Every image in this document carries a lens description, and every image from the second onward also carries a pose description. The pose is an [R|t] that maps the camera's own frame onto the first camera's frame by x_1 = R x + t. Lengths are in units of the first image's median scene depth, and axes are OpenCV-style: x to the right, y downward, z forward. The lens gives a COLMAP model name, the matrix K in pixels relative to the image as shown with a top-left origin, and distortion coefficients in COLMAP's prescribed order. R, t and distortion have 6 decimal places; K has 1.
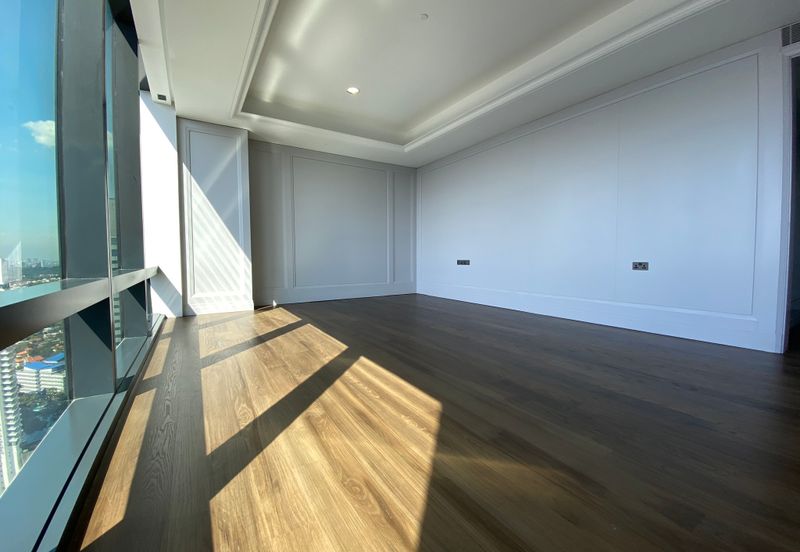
lens RADIAL K [[325.6, 0, 395.9], [0, 325.6, 273.0], [0, 0, 1]] dist [-0.000938, -0.000144]
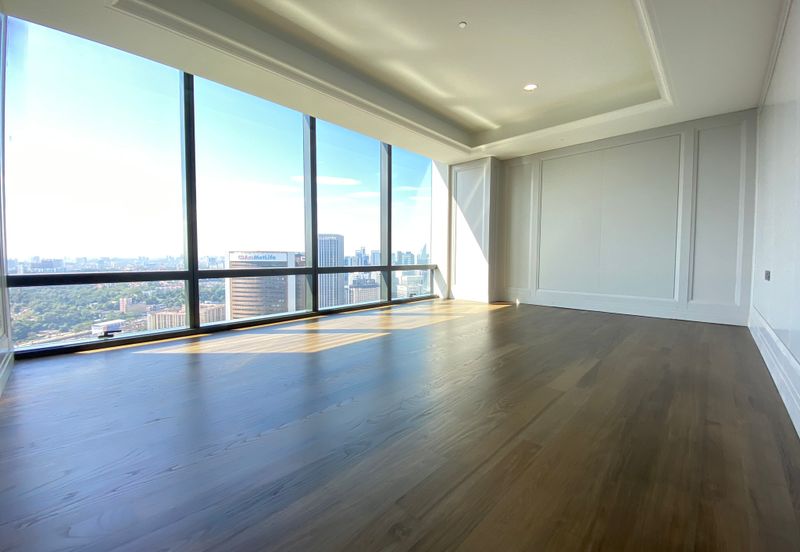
lens RADIAL K [[325.6, 0, 395.9], [0, 325.6, 273.0], [0, 0, 1]] dist [-0.000938, -0.000144]
pose [[0.239956, 0.055258, -0.969210, 0.701507], [-0.049261, 0.997786, 0.044691, -0.037627], [0.969533, 0.037021, 0.242146, 0.385596]]
